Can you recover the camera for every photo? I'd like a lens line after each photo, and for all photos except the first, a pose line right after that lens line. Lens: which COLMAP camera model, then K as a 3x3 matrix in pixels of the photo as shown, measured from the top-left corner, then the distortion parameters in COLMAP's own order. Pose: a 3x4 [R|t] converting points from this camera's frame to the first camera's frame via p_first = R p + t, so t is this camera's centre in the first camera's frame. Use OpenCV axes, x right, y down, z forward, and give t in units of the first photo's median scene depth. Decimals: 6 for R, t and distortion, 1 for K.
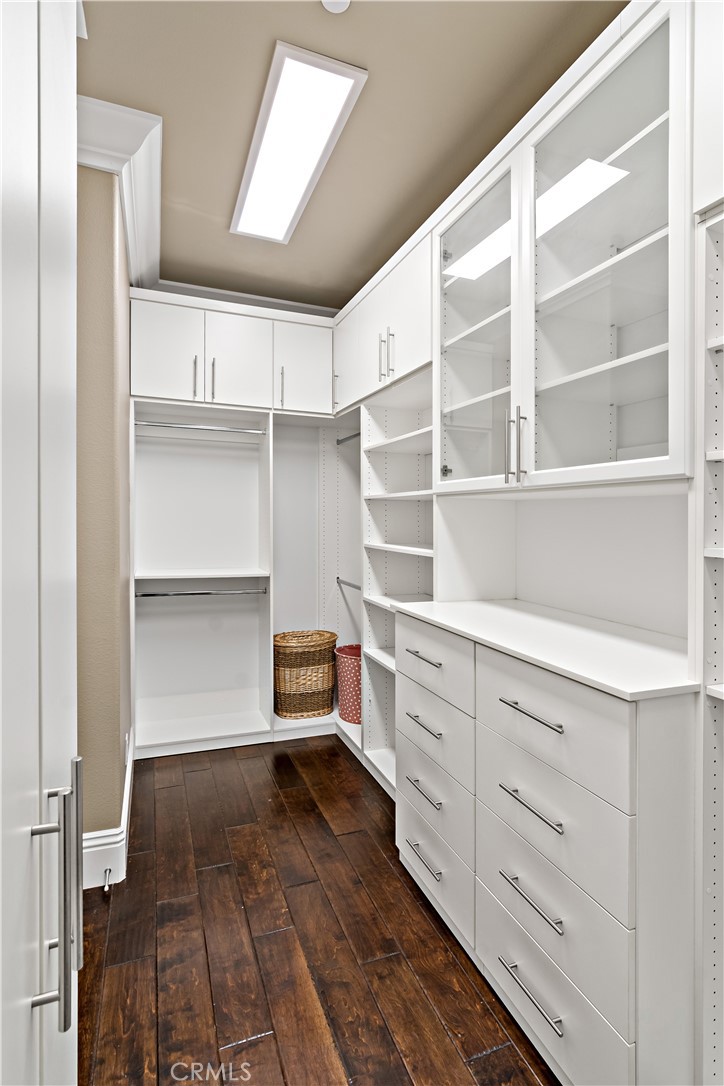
lens RADIAL K [[541.3, 0, 360.7], [0, 541.3, 511.2], [0, 0, 1]] dist [0.000954, 0.000105]
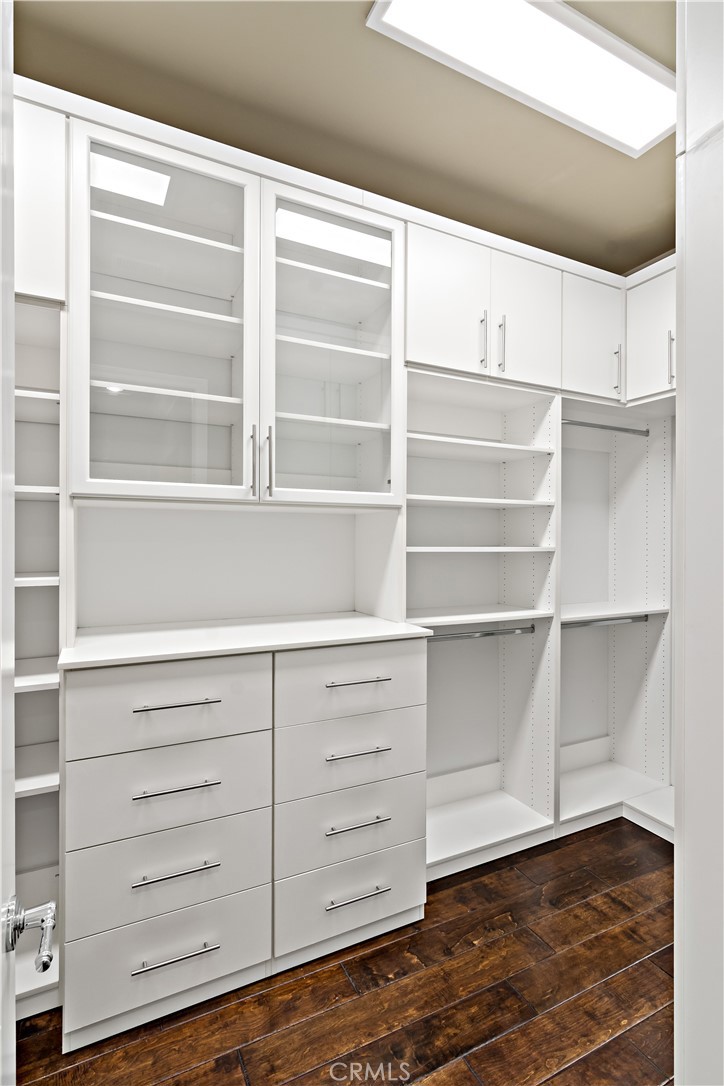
lens RADIAL K [[541.3, 0, 362.9], [0, 541.3, 548.8], [0, 0, 1]] dist [0.000954, 0.000105]
pose [[-0.113074, -0.004560, 0.993576, -0.840548], [-0.002582, 0.999987, 0.004295, 0.047402], [-0.993583, -0.002079, -0.113084, 0.990735]]
